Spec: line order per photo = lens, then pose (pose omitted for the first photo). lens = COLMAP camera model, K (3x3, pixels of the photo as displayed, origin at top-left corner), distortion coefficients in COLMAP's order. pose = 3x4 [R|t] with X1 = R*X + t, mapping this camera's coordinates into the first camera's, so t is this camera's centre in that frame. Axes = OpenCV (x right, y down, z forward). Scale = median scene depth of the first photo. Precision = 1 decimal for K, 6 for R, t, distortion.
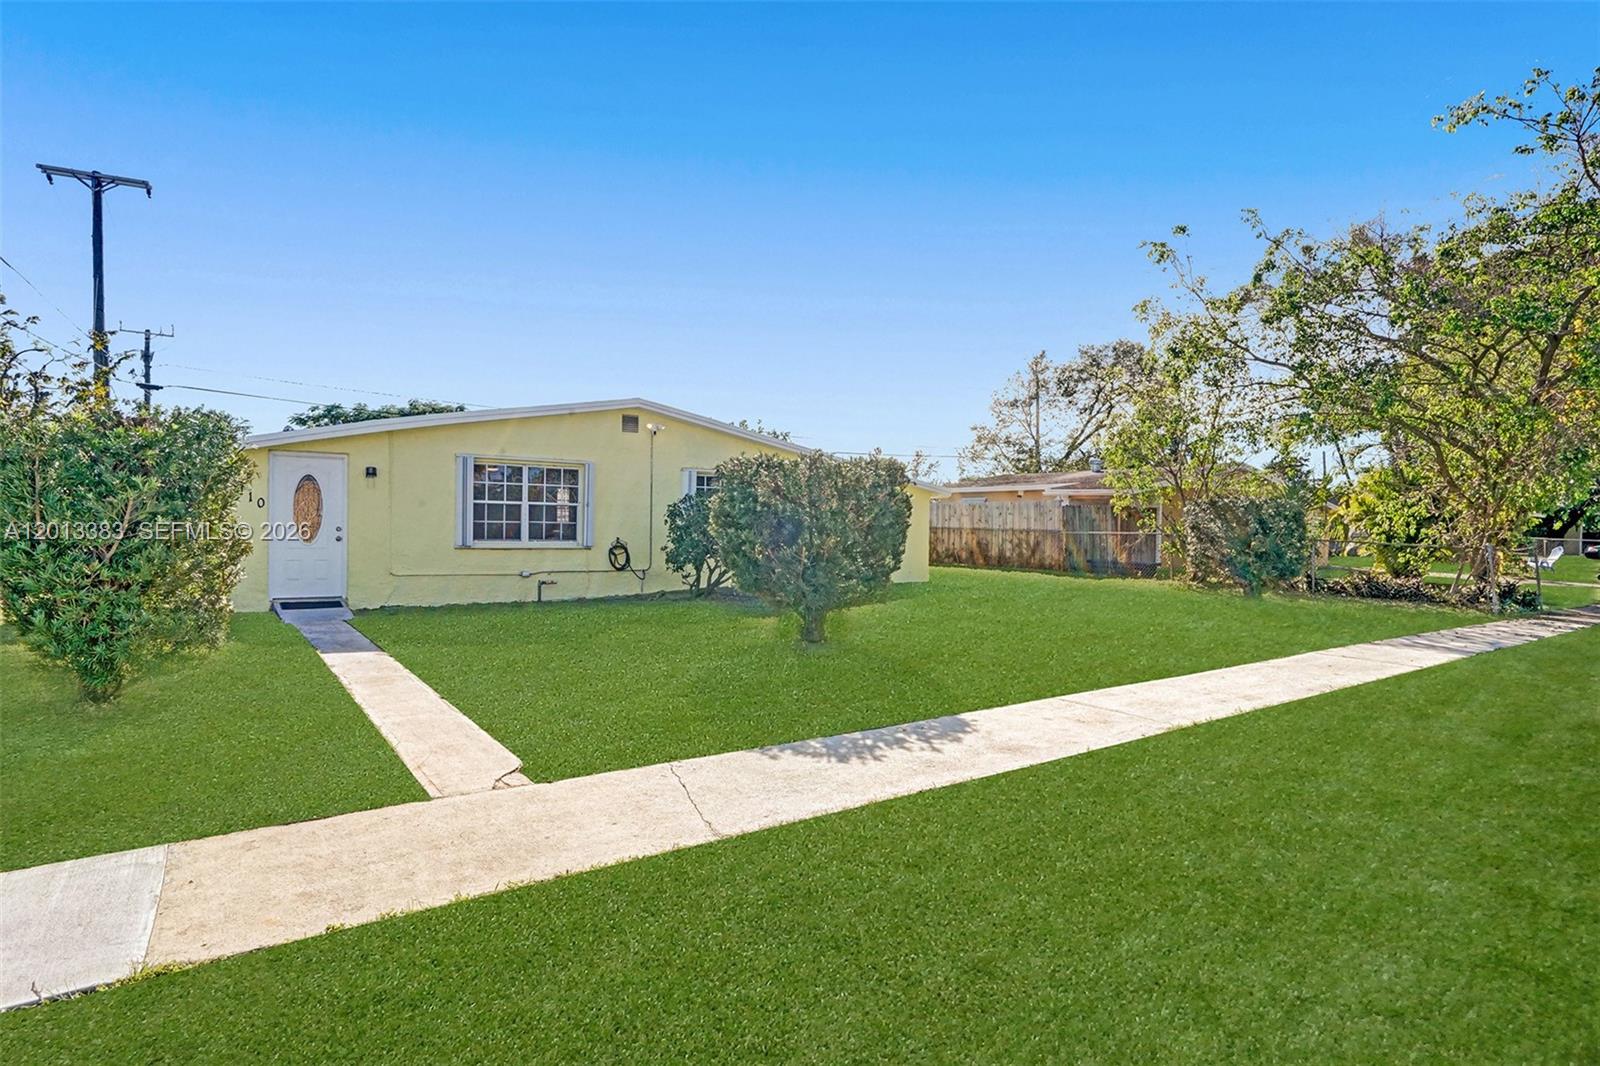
lens RADIAL K [[789.7, 0, 800.0], [0, 789.7, 533.0], [0, 0, 1]] dist [-0.003499, 0.000658]
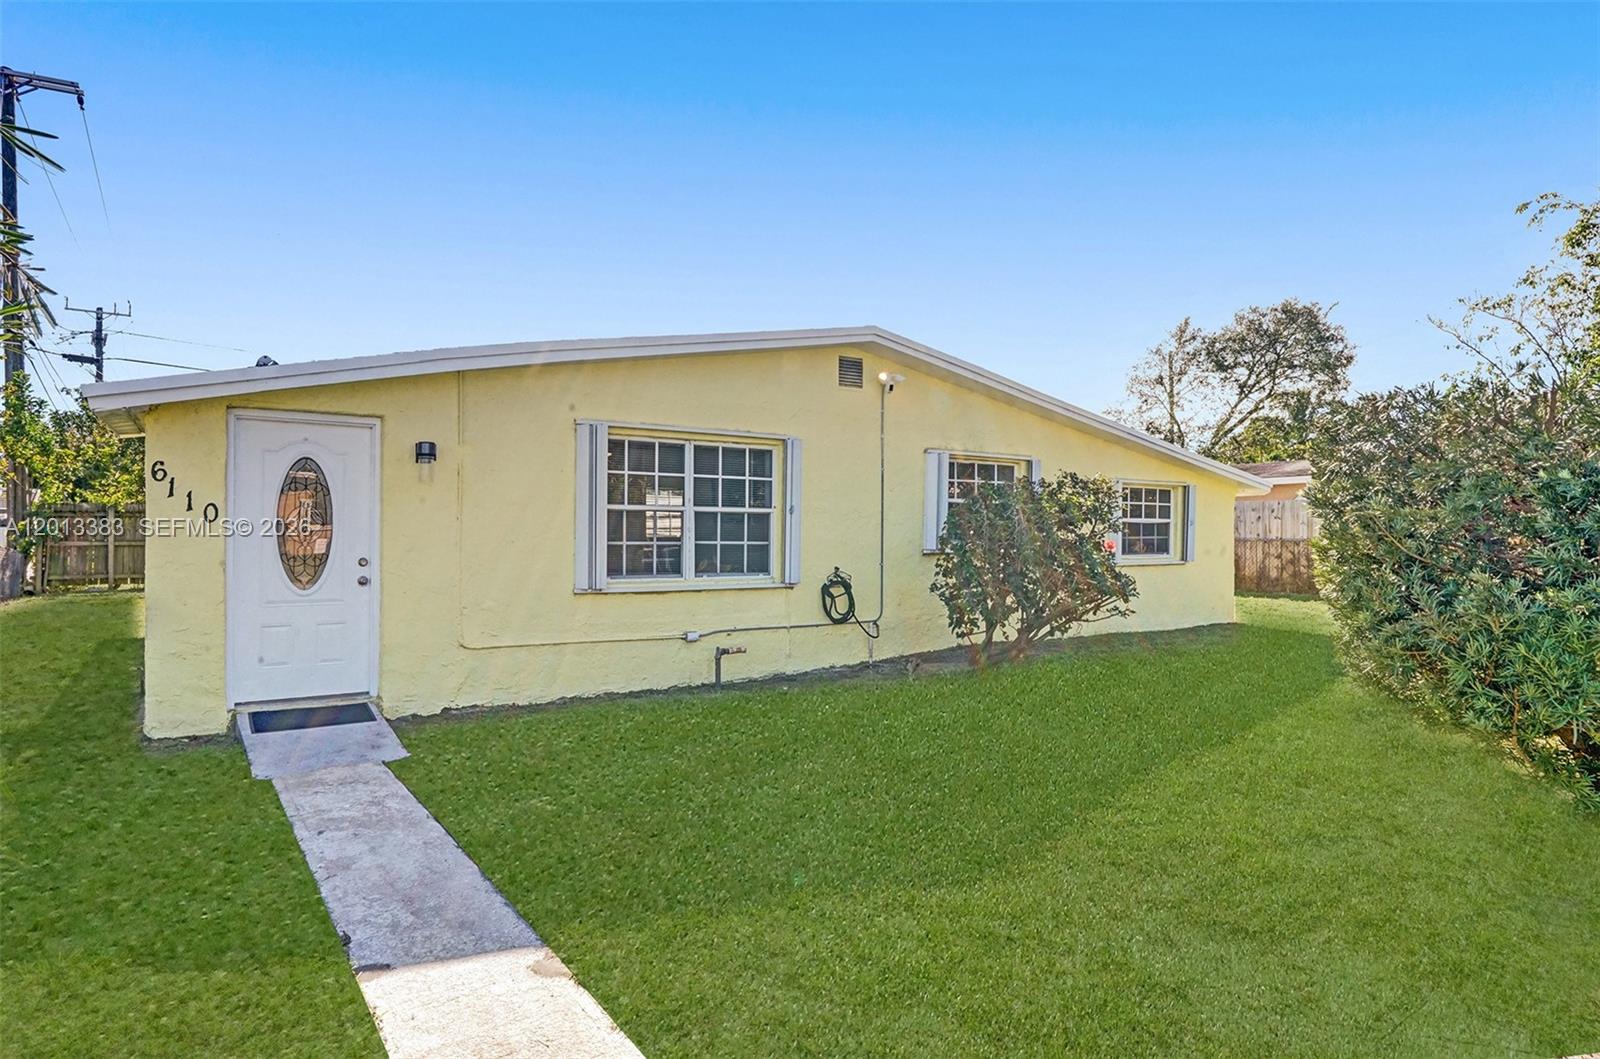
lens RADIAL K [[822.2, 0, 800.0], [0, 822.2, 529.5], [0, 0, 1]] dist [-0.000663, -0.001597]
pose [[0.999959, -0.009021, 0.000030, -0.259762], [0.009020, 0.999915, -0.009401, -0.016457], [0.000054, 0.009401, 0.999956, 0.401143]]
